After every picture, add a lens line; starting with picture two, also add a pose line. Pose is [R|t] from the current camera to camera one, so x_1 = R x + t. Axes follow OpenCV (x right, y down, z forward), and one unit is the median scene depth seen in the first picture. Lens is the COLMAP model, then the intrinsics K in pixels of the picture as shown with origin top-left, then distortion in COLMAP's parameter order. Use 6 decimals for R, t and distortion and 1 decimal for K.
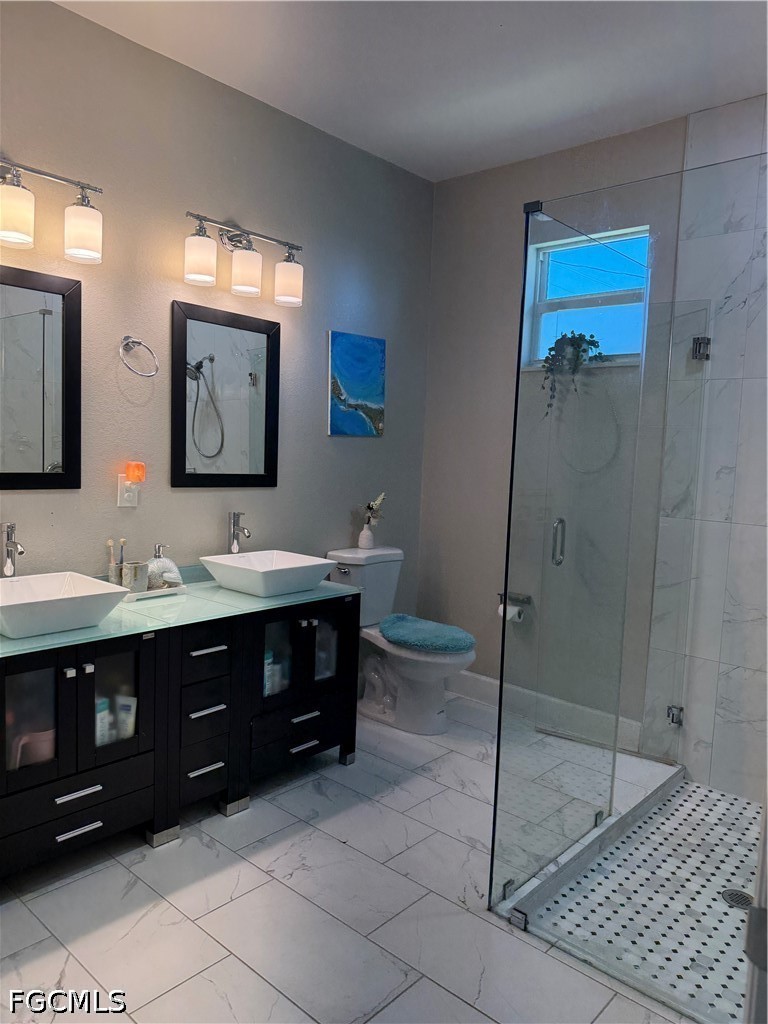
lens RADIAL K [[720.9, 0, 379.3], [0, 720.9, 513.3], [0, 0, 1]] dist [0.129979, -0.251510]
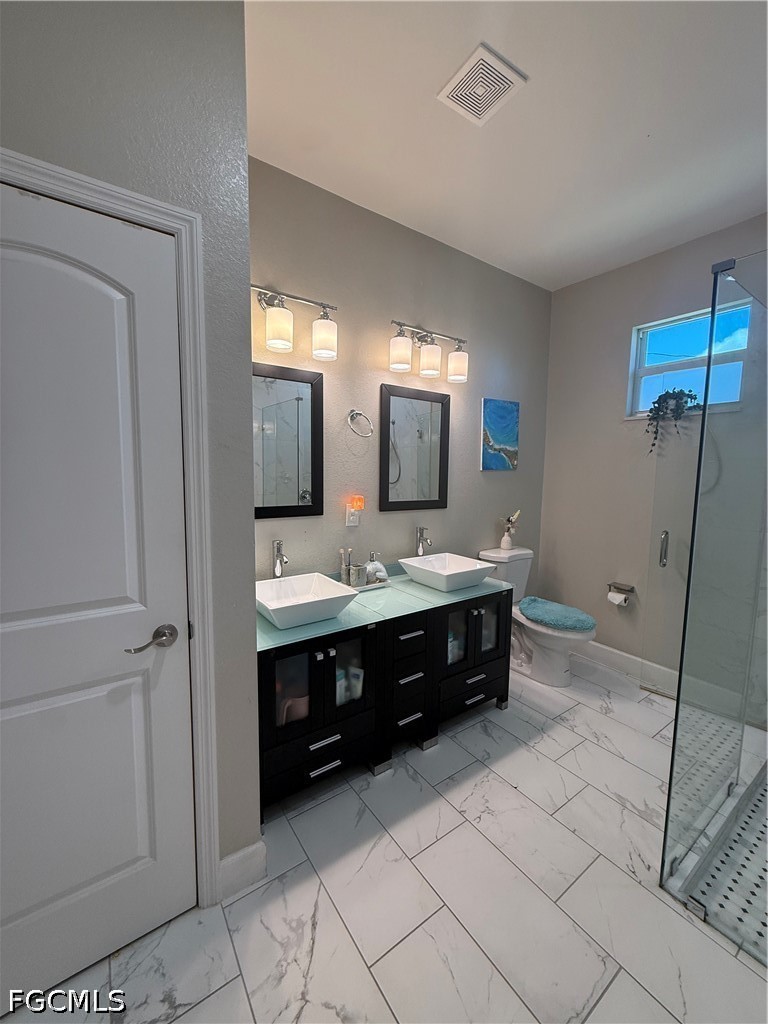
lens RADIAL K [[408.9, 0, 385.1], [0, 408.9, 509.0], [0, 0, 1]] dist [0.001242, 0.000000]
pose [[0.976680, -0.002640, -0.214682, -0.102238], [0.003756, 0.999981, 0.004792, -0.045783], [0.214665, -0.005486, 0.976672, 0.209047]]
